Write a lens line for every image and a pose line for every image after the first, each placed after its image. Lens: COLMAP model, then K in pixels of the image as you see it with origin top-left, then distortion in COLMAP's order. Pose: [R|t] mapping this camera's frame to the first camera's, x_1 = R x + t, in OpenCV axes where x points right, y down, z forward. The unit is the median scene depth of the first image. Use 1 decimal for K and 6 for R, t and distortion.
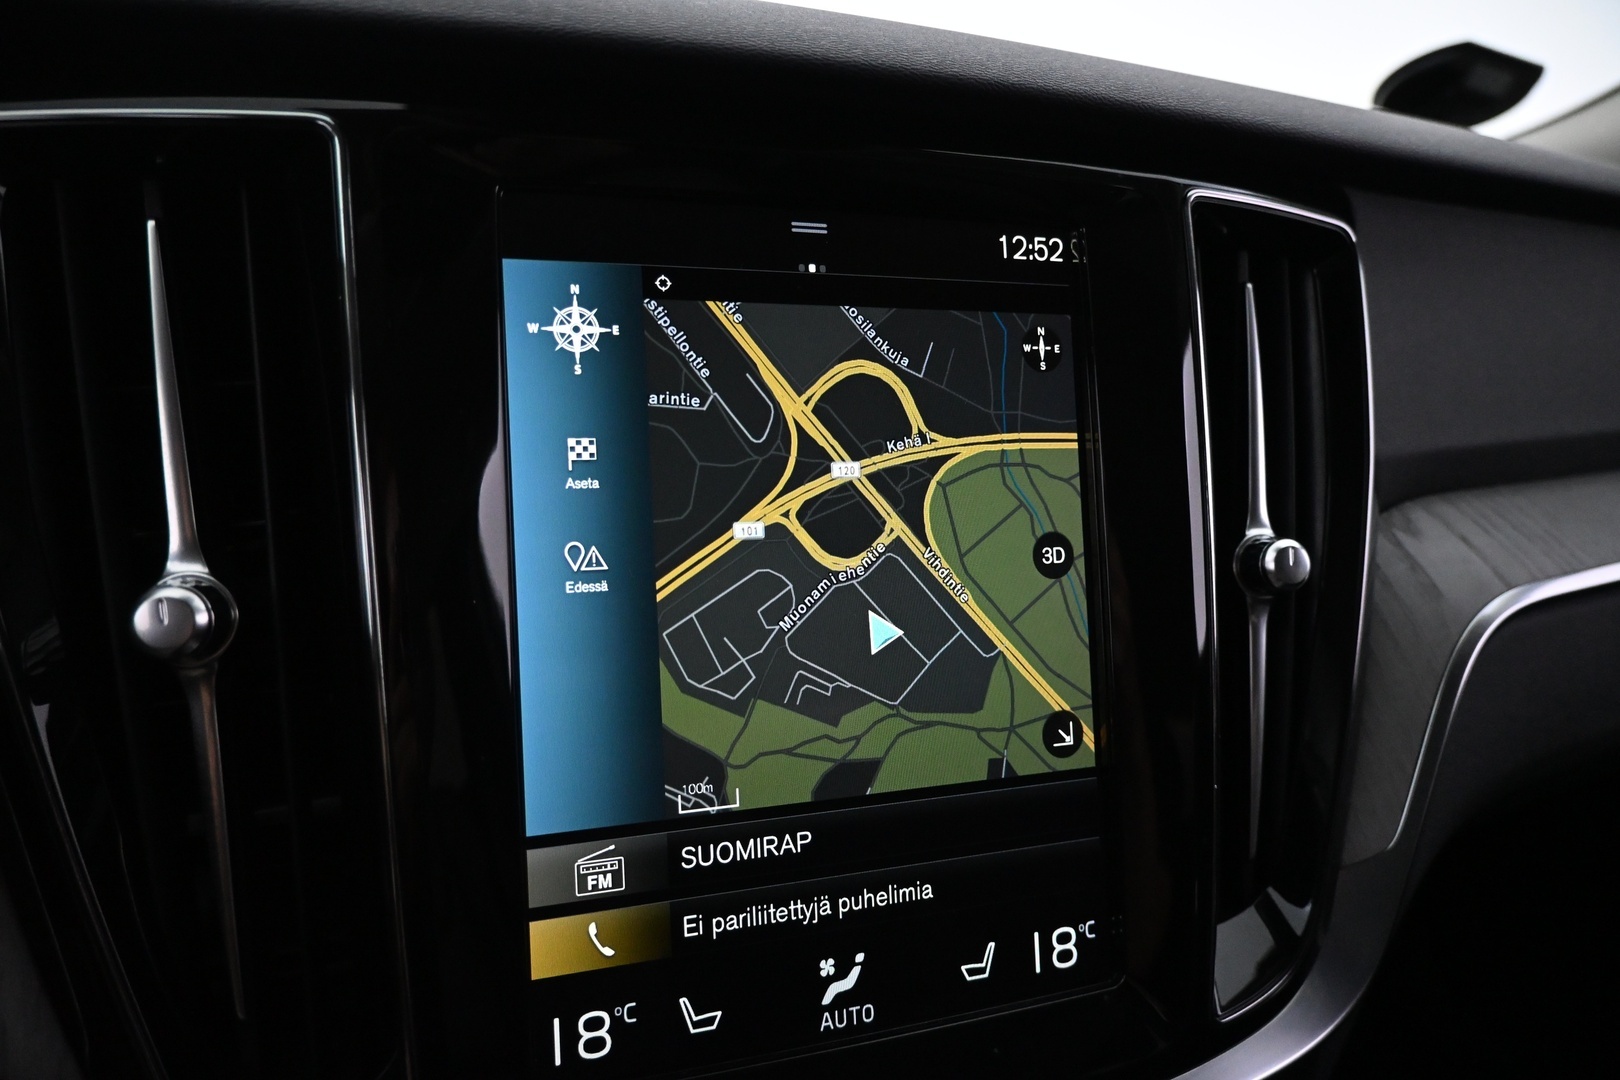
lens RADIAL K [[1083.2, 0, 806.2], [0, 1083.2, 543.8], [0, 0, 1]] dist [-0.011905, 0.007160]
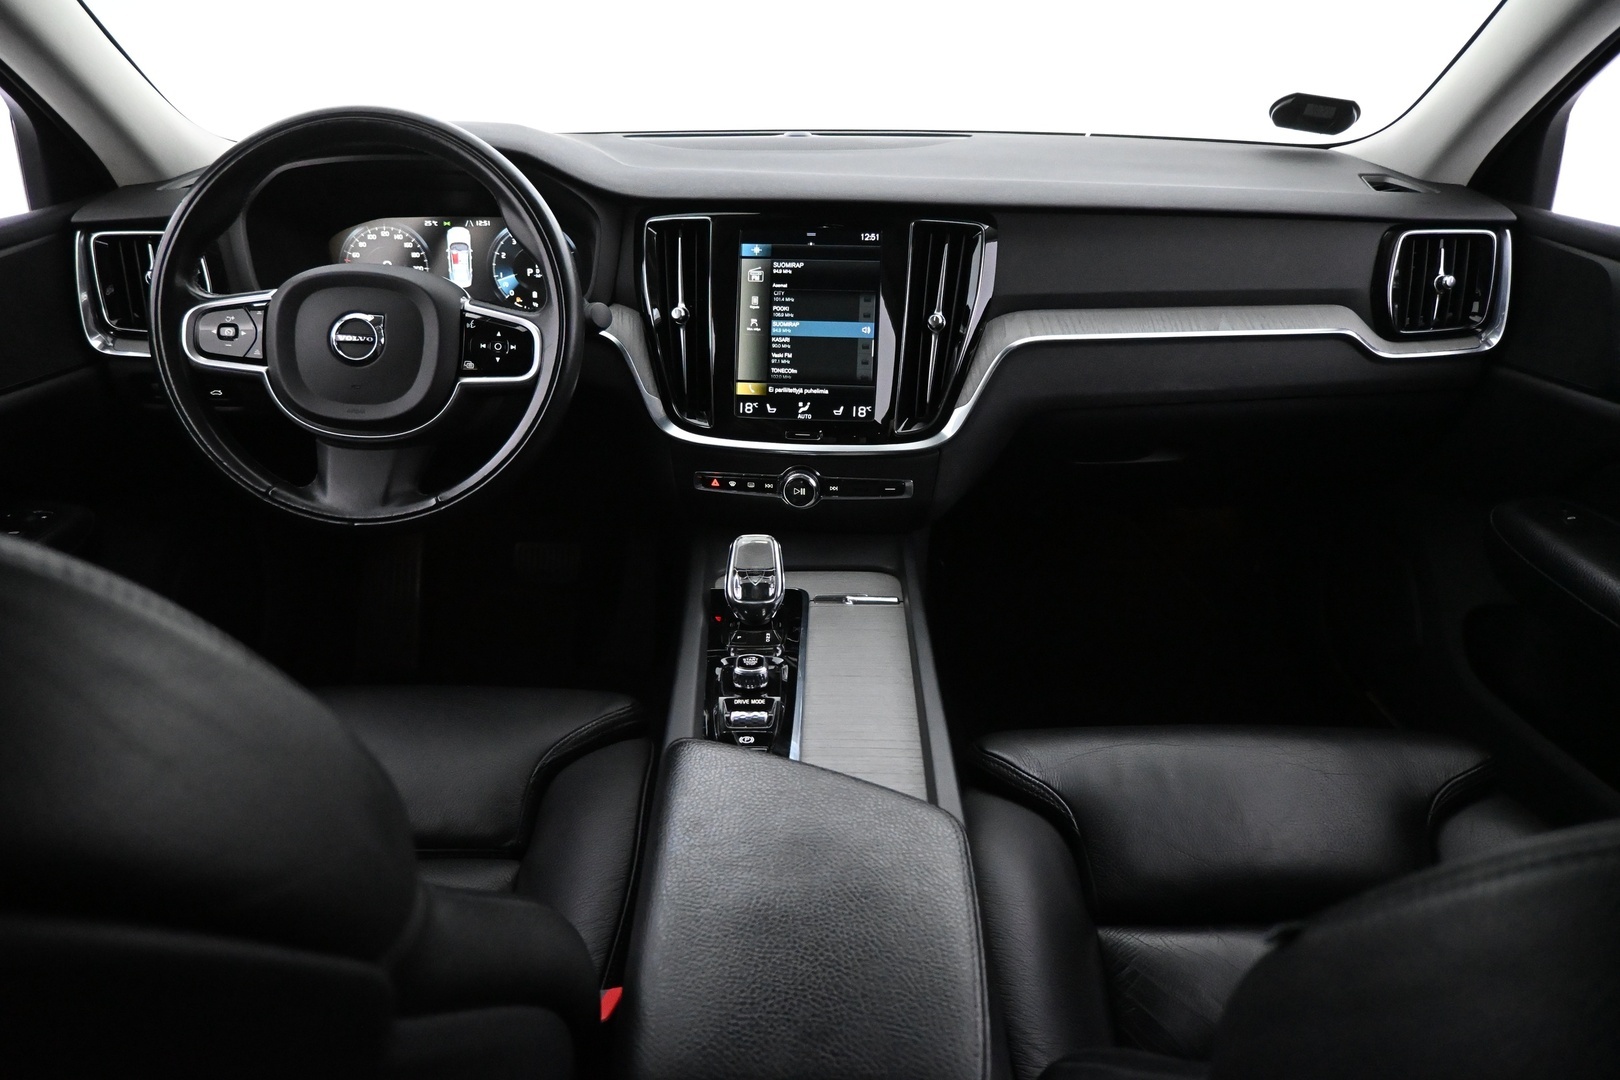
lens RADIAL K [[1083.2, 0, 812.0], [0, 1083.2, 549.4], [0, 0, 1]] dist [-0.011905, 0.007160]
pose [[0.905897, 0.108746, -0.409299, 1.839404], [-0.068975, 0.991451, 0.110754, 0.458153], [0.417844, -0.072100, 0.905653, -2.888156]]
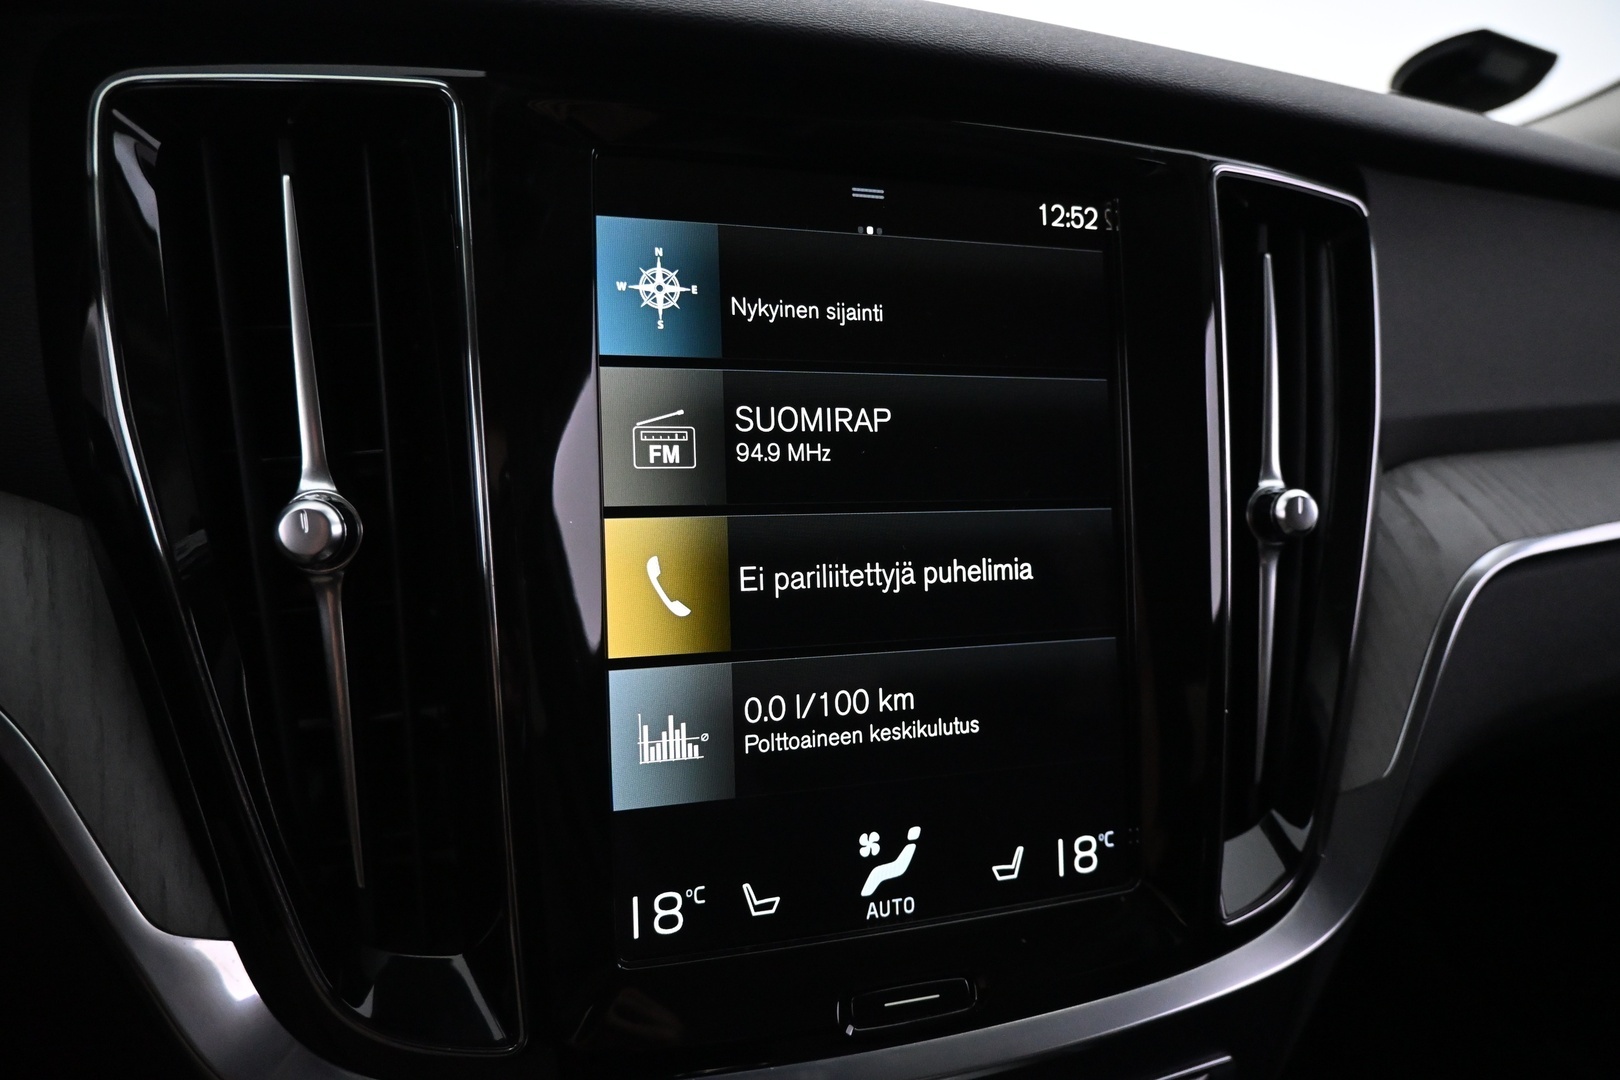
lens RADIAL K [[1083.2, 0, 807.6], [0, 1083.2, 544.9], [0, 0, 1]] dist [-0.011905, 0.007160]
pose [[0.999852, 0.016865, -0.003533, -0.046937], [-0.016793, 0.999666, 0.019652, 0.041862], [0.003863, -0.019590, 0.999801, -0.099382]]
